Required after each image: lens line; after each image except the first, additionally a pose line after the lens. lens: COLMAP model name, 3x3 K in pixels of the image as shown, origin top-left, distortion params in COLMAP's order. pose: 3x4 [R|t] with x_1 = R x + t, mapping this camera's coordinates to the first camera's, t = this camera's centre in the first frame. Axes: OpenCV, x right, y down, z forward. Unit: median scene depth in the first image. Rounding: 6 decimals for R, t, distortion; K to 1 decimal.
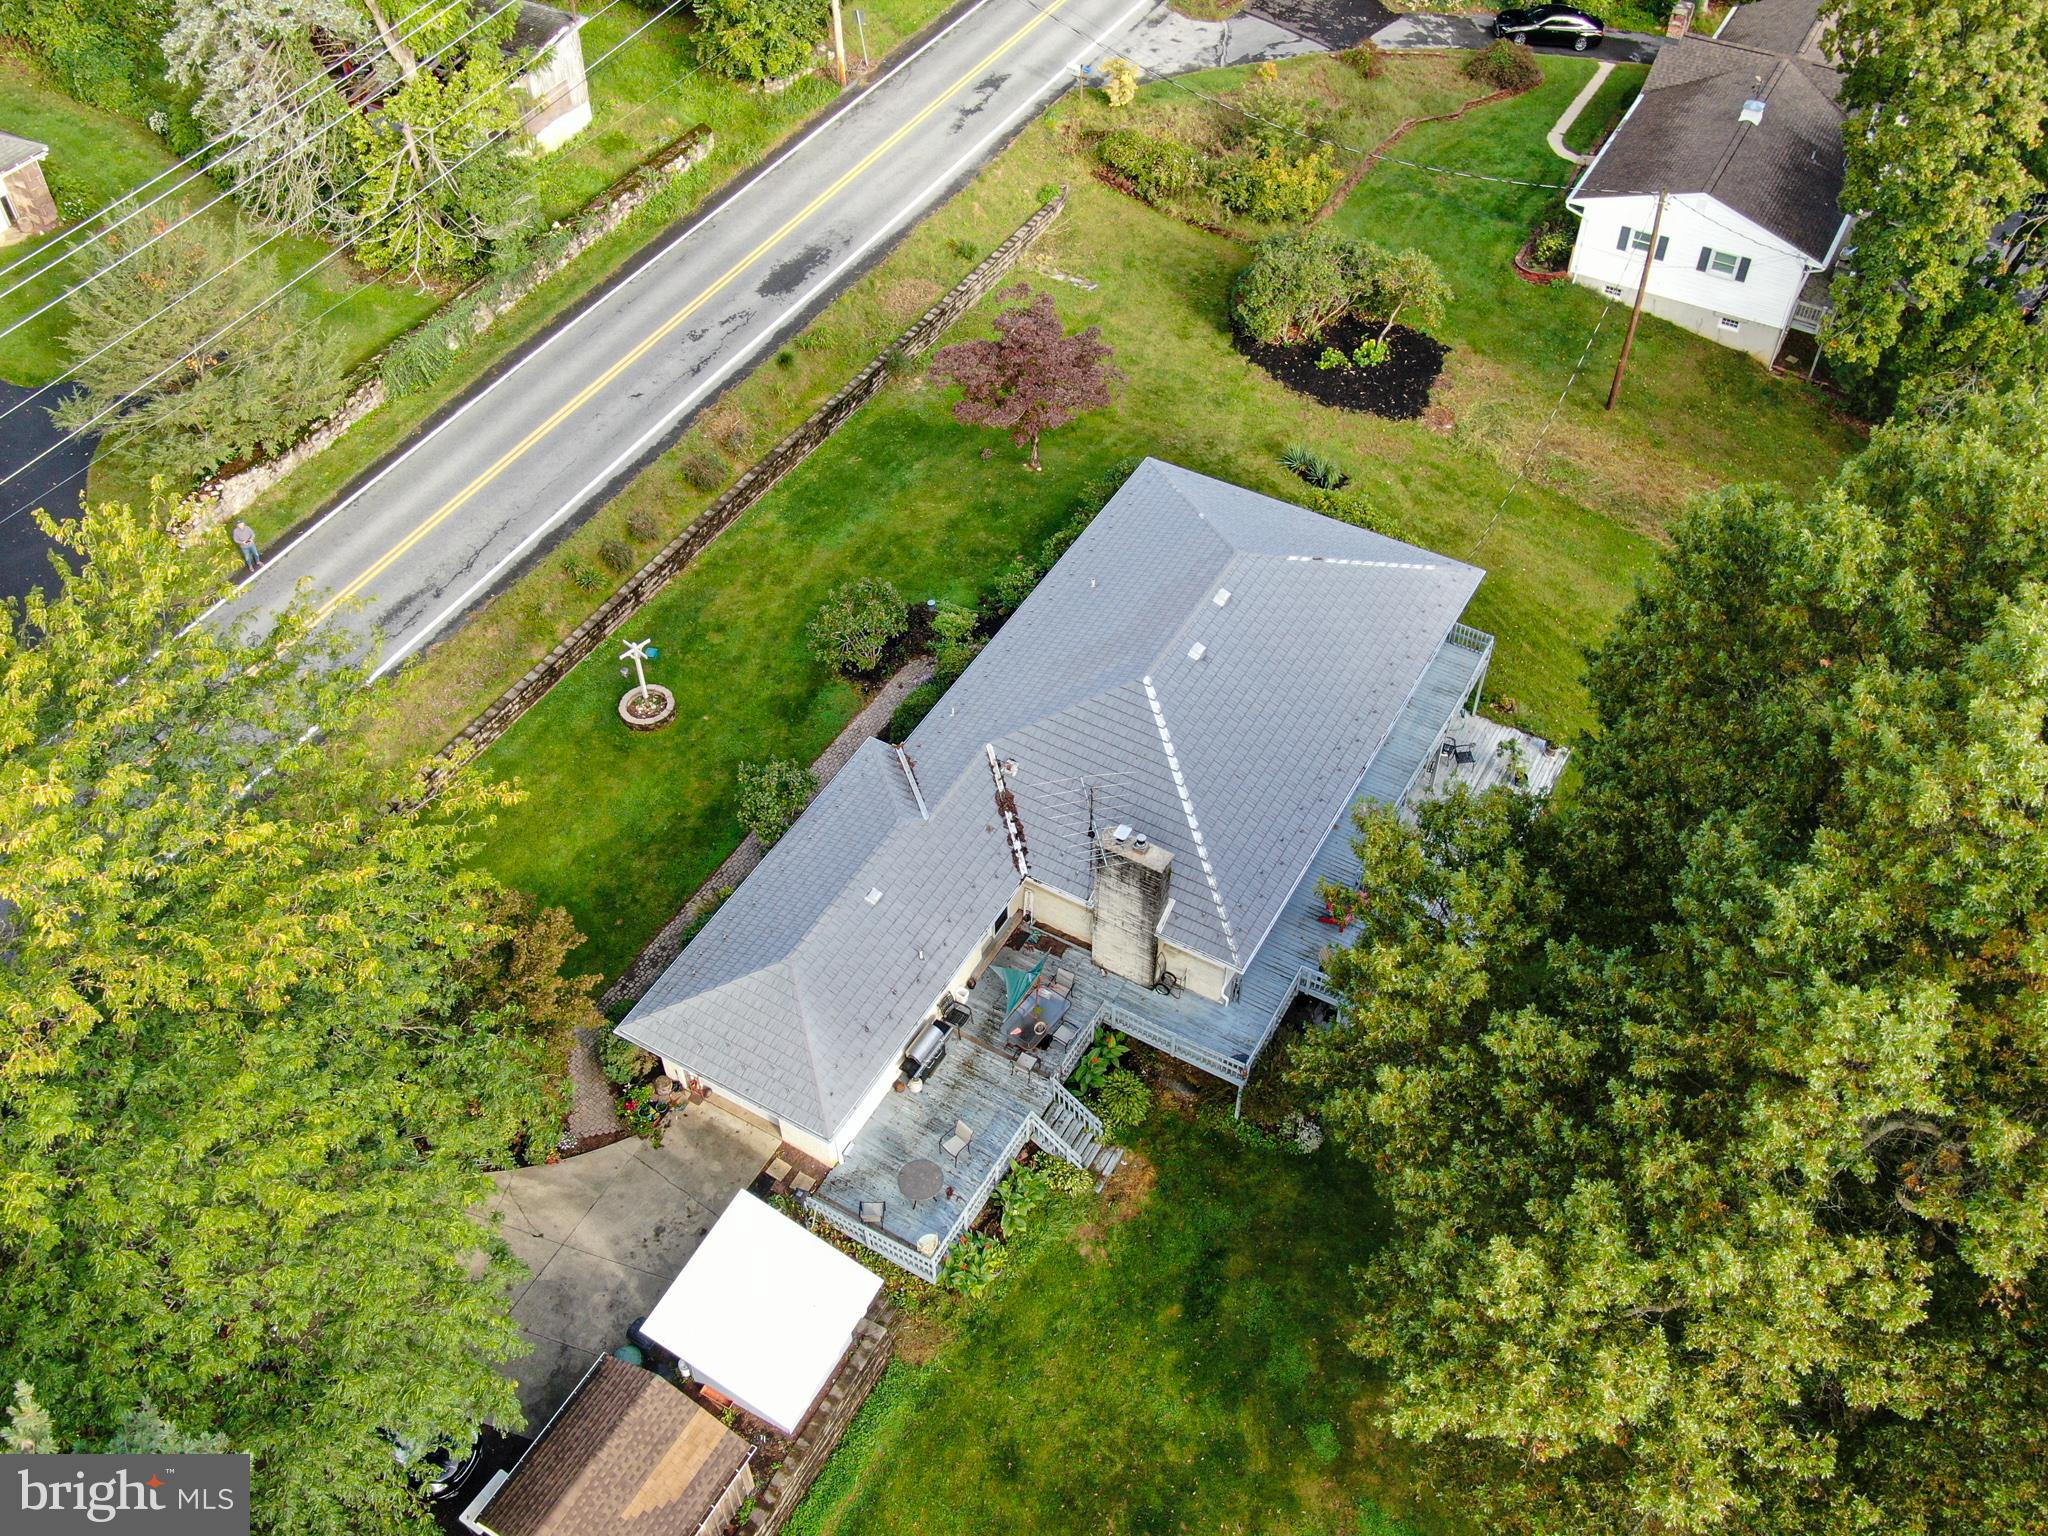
lens RADIAL K [[1833.3, 0, 1024.0], [0, 1833.3, 768.0], [0, 0, 1]] dist [-0.009989, 0.001648]
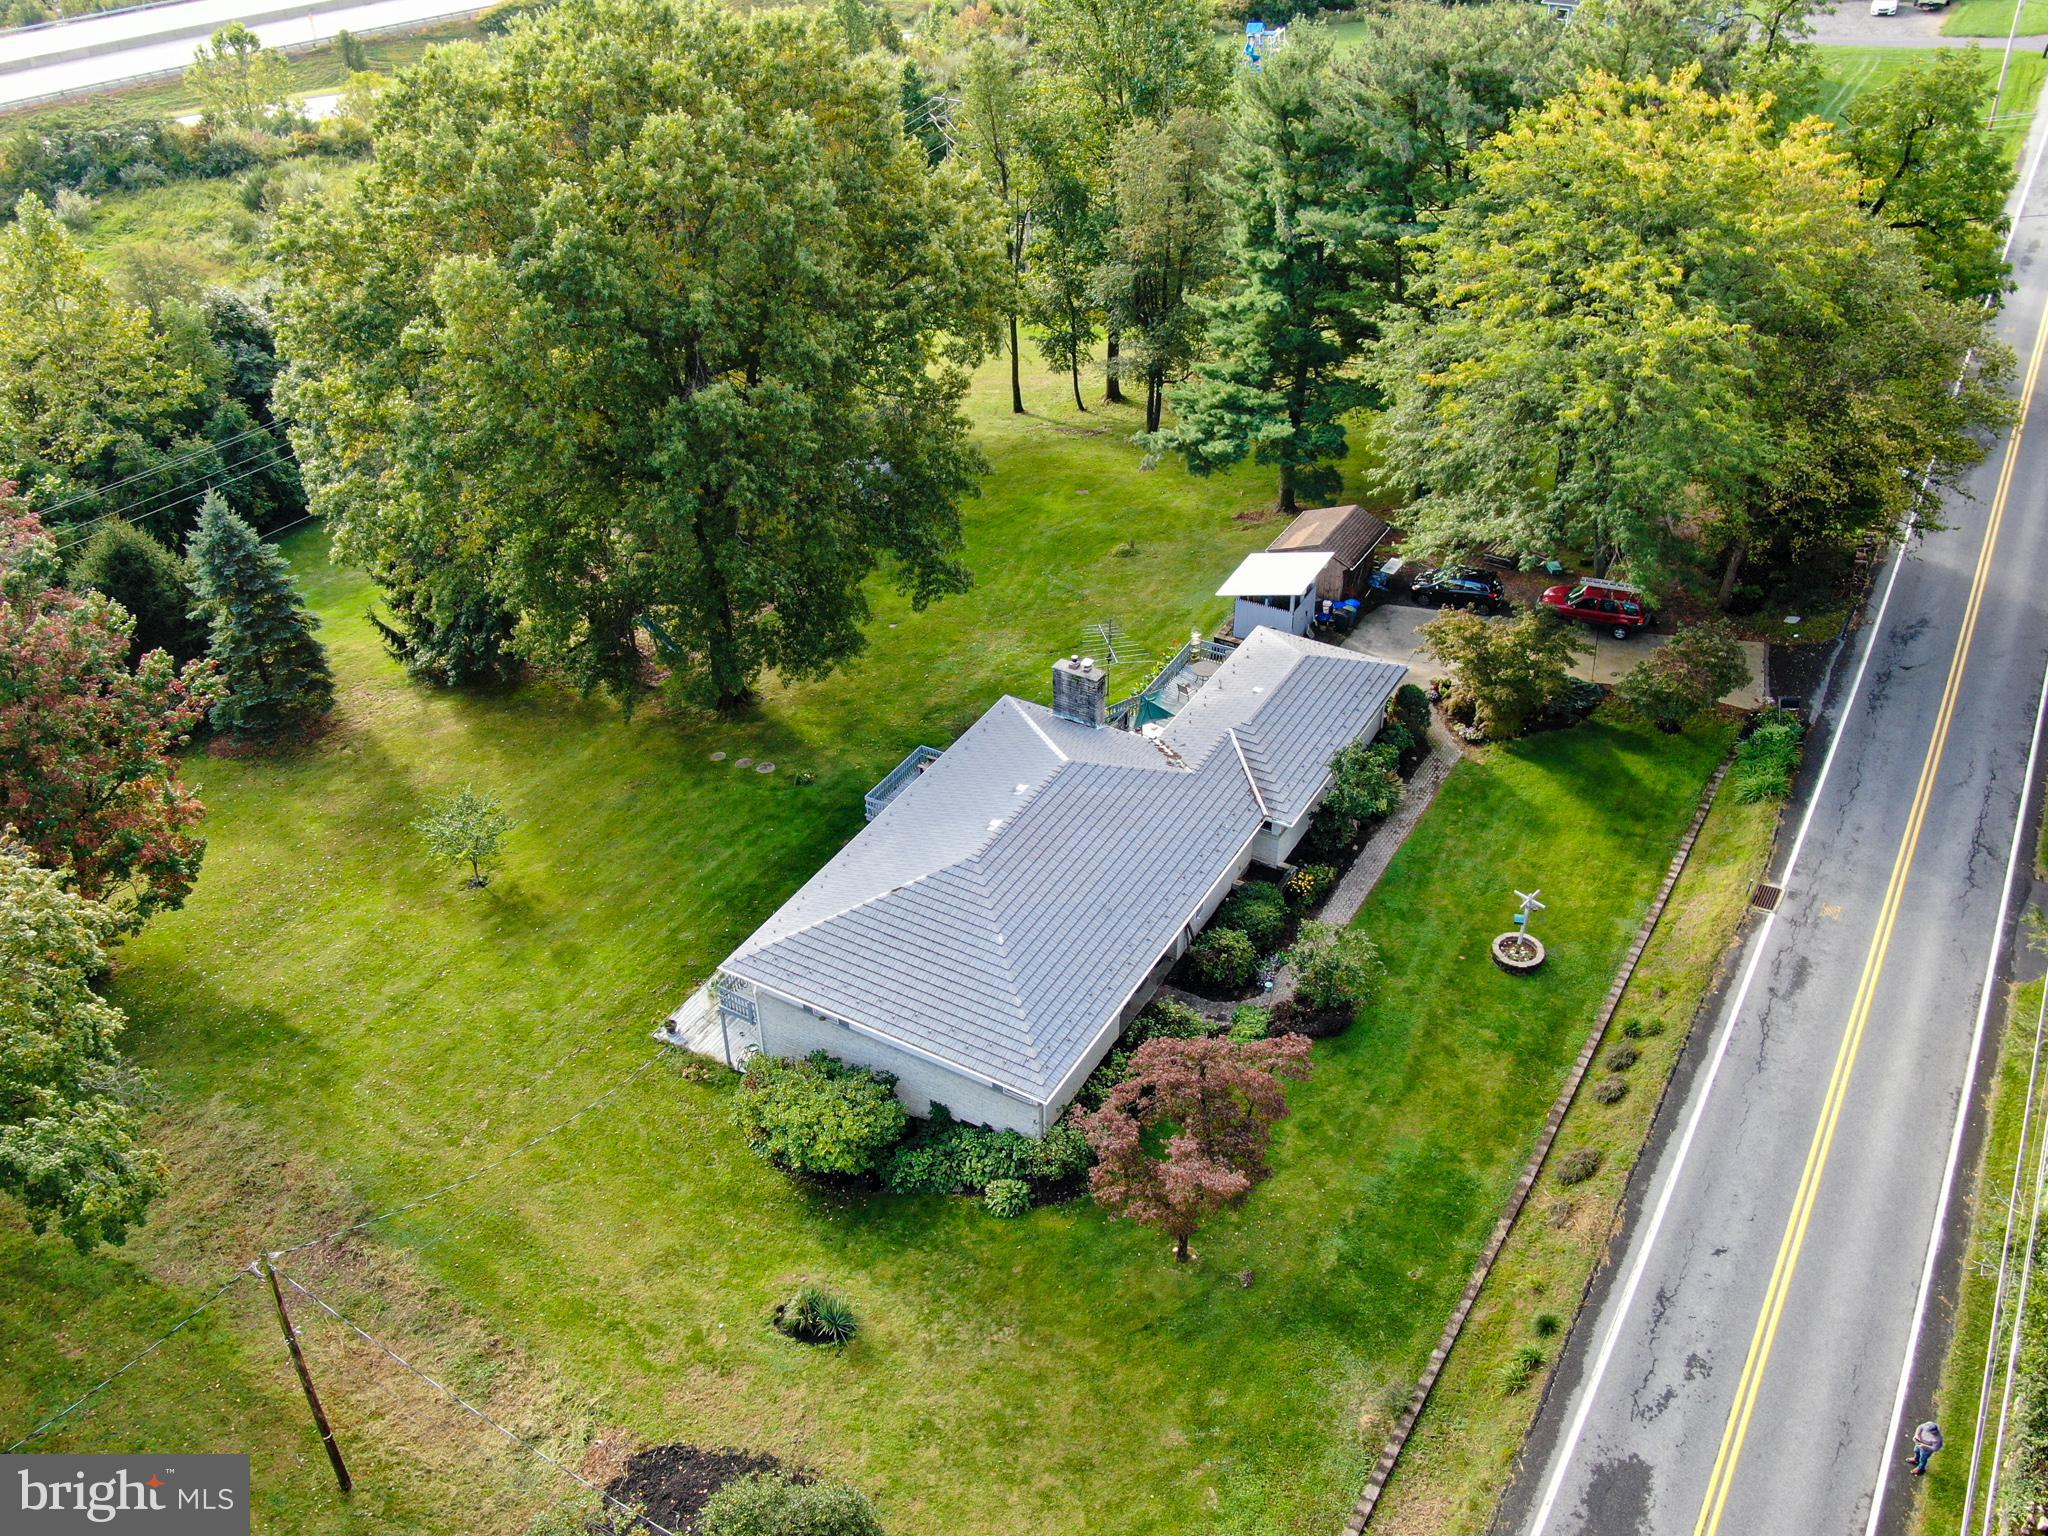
lens RADIAL K [[1833.3, 0, 1024.0], [0, 1833.3, 768.0], [0, 0, 1]] dist [-0.009989, 0.001648]
pose [[-0.999861, 0.013248, 0.010160, 0.061204], [0.011743, 0.125460, 0.992029, -0.945716], [0.011868, 0.992010, -0.125598, 0.867053]]
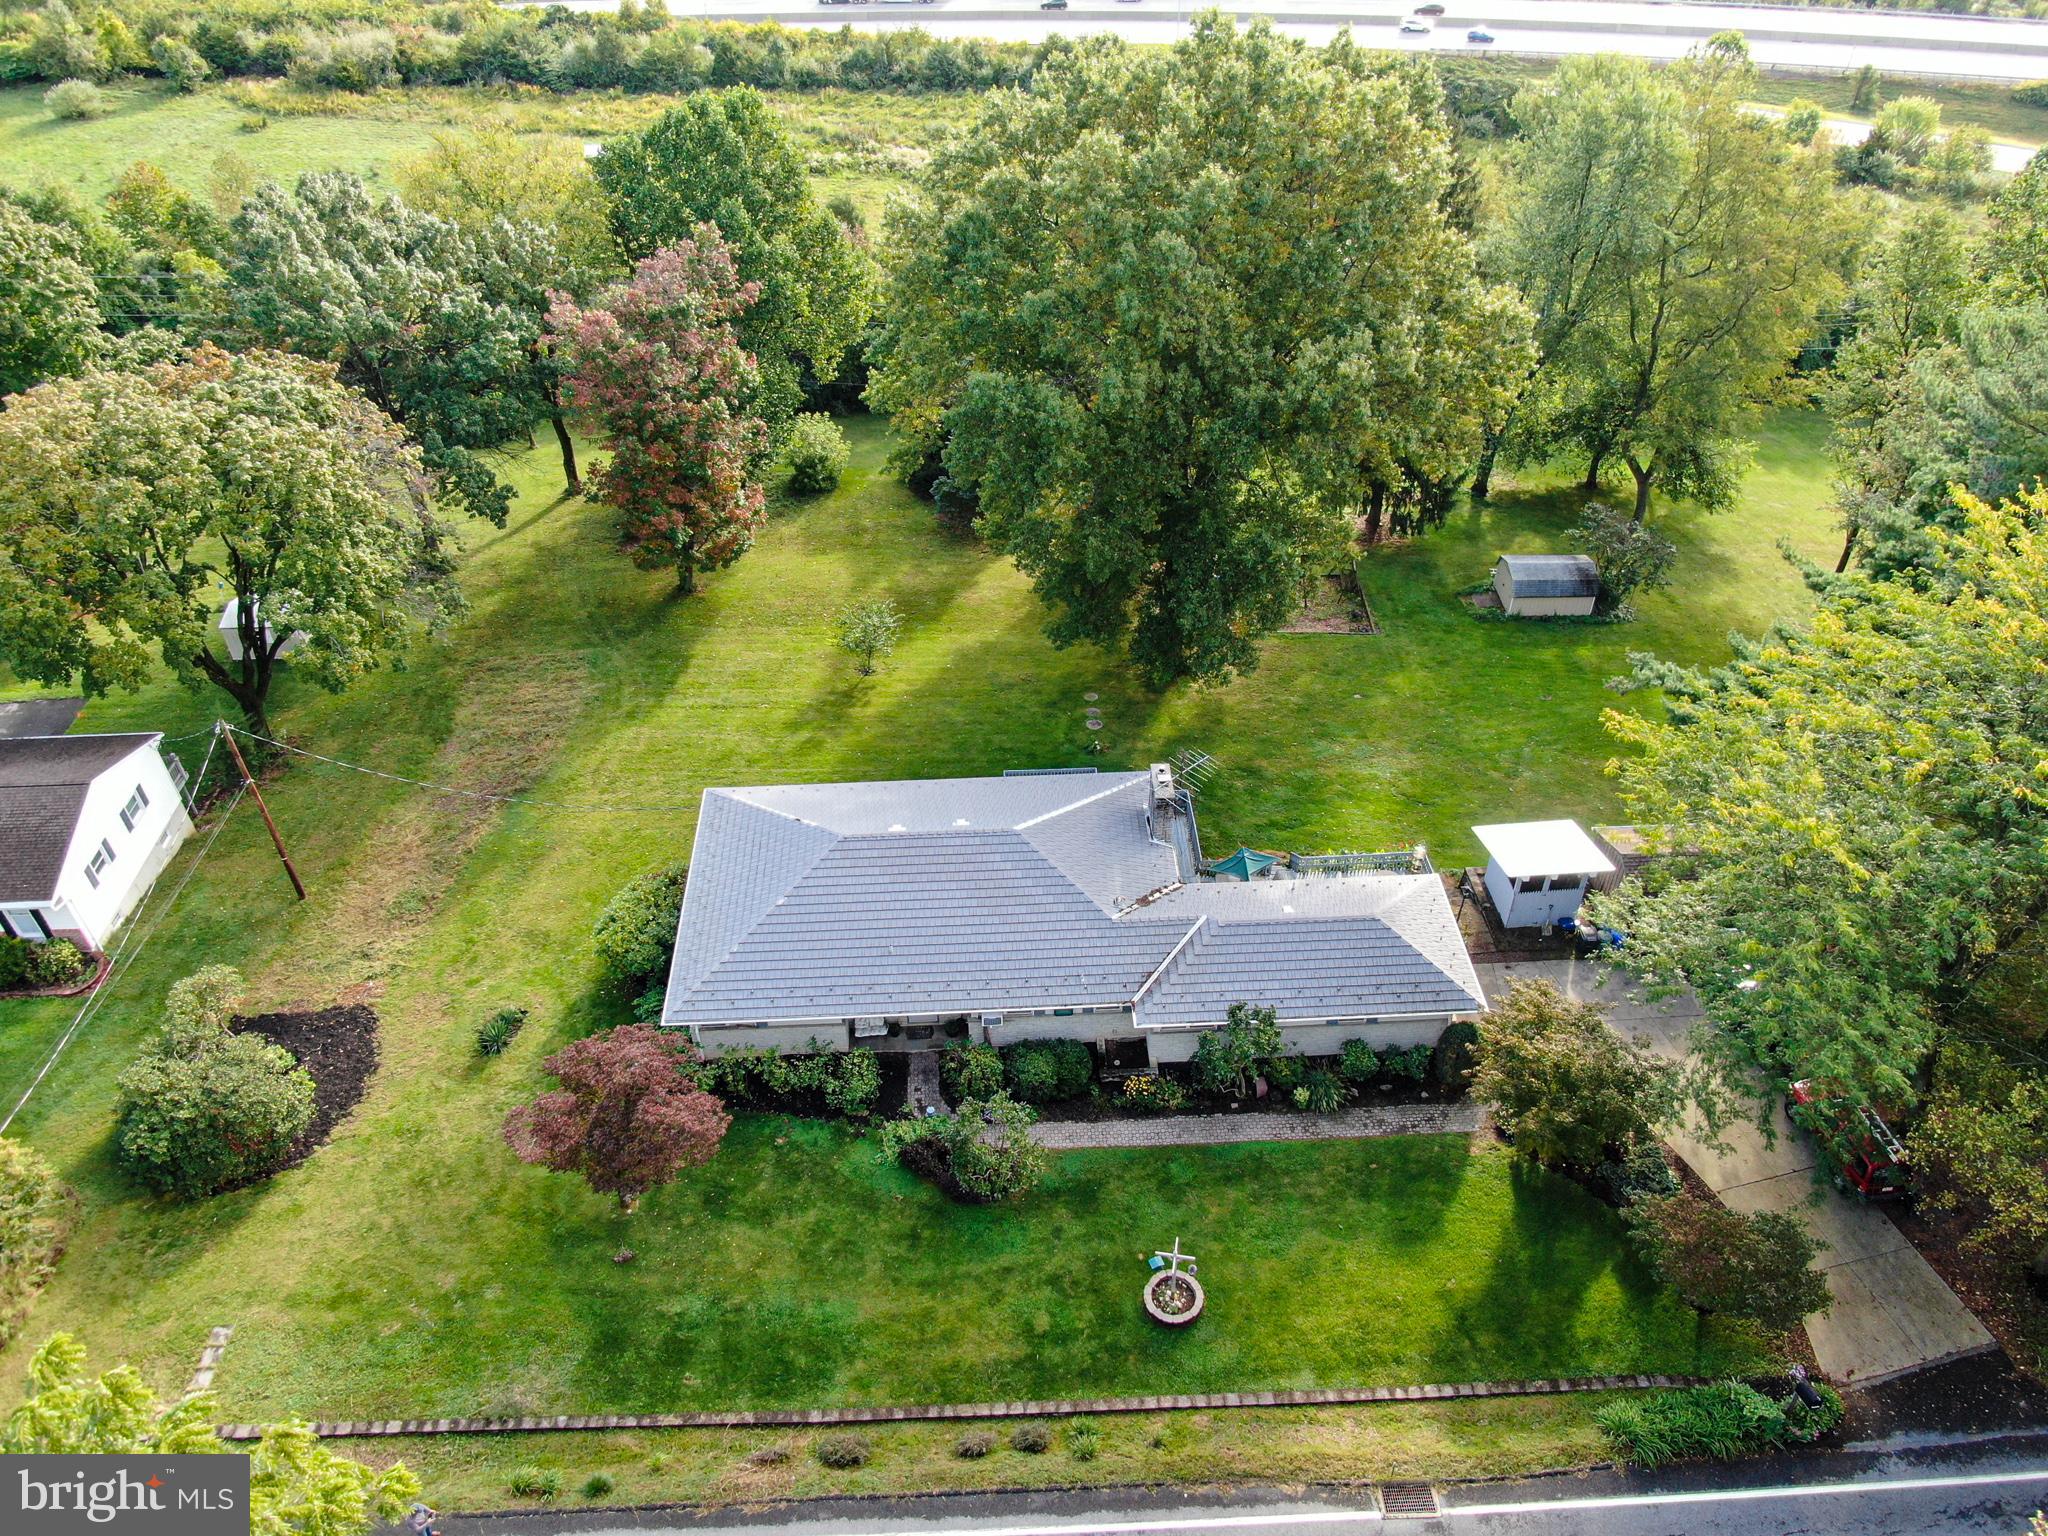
lens RADIAL K [[1488.6, 0, 1024.0], [0, 1488.6, 768.0], [0, 0, 1]] dist [-0.009868, -0.007088]
pose [[-0.534892, -0.531005, 0.657209, -0.442449], [0.631778, 0.265117, 0.728401, -0.603169], [-0.561023, 0.804827, 0.193669, 0.571083]]
